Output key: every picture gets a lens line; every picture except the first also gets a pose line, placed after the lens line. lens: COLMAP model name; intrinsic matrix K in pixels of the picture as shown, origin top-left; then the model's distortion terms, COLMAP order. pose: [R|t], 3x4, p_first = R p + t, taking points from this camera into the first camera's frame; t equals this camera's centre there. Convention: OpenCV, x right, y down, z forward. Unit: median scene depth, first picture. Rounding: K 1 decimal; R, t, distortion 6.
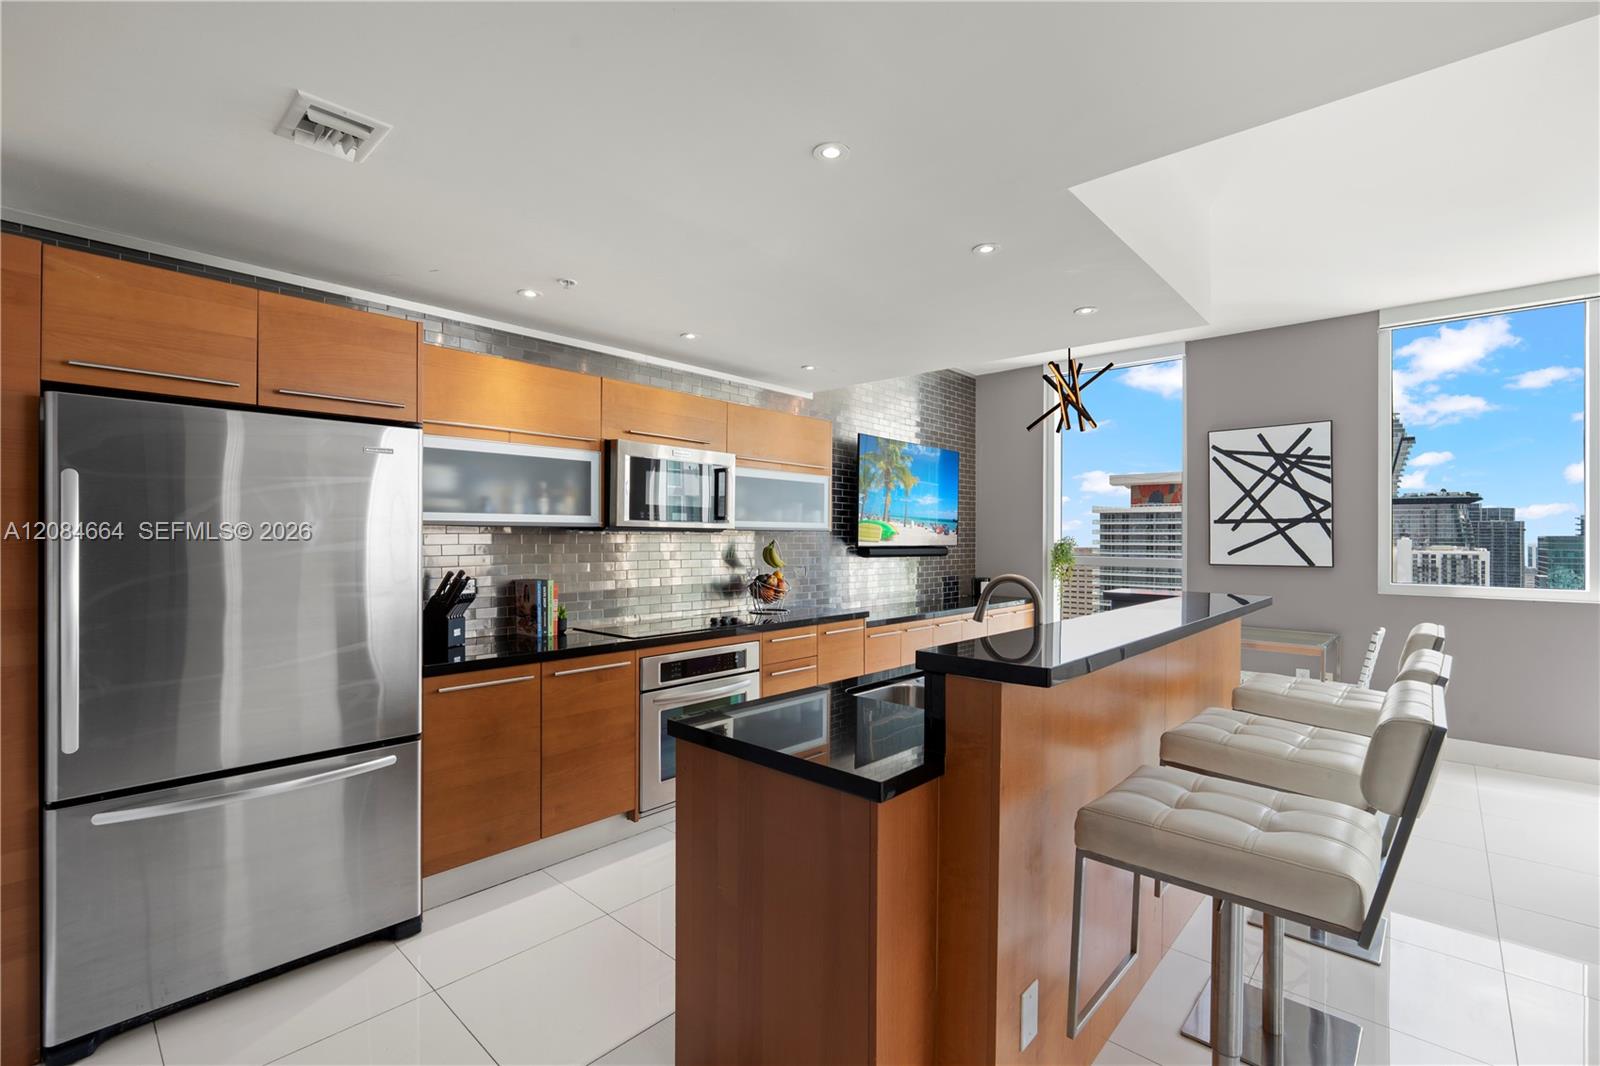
lens RADIAL K [[712.1, 0, 796.0], [0, 712.1, 534.7], [0, 0, 1]] dist [-0.003186, -0.000174]
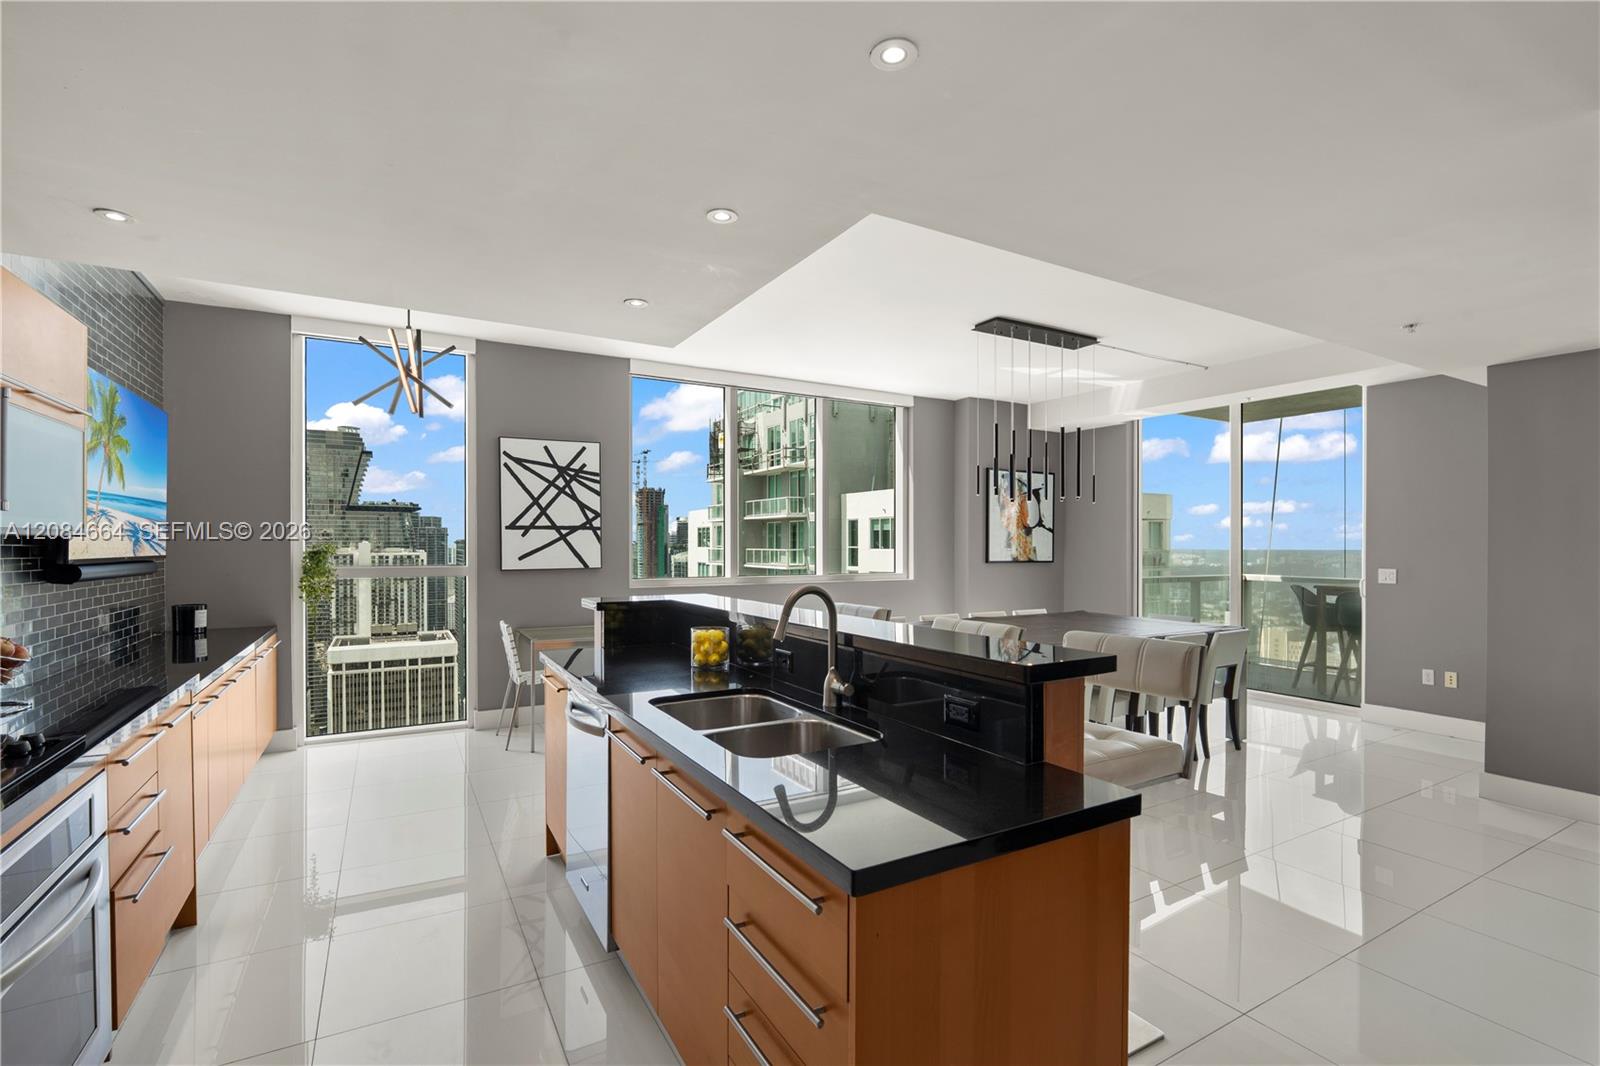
lens RADIAL K [[719.9, 0, 798.9], [0, 719.9, 542.9], [0, 0, 1]] dist [-0.004049, 0.000489]
pose [[0.311081, -0.005317, 0.950369, -0.261025], [-0.000604, 0.999983, 0.005792, -0.002771], [-0.950383, -0.002376, 0.311072, 0.306447]]
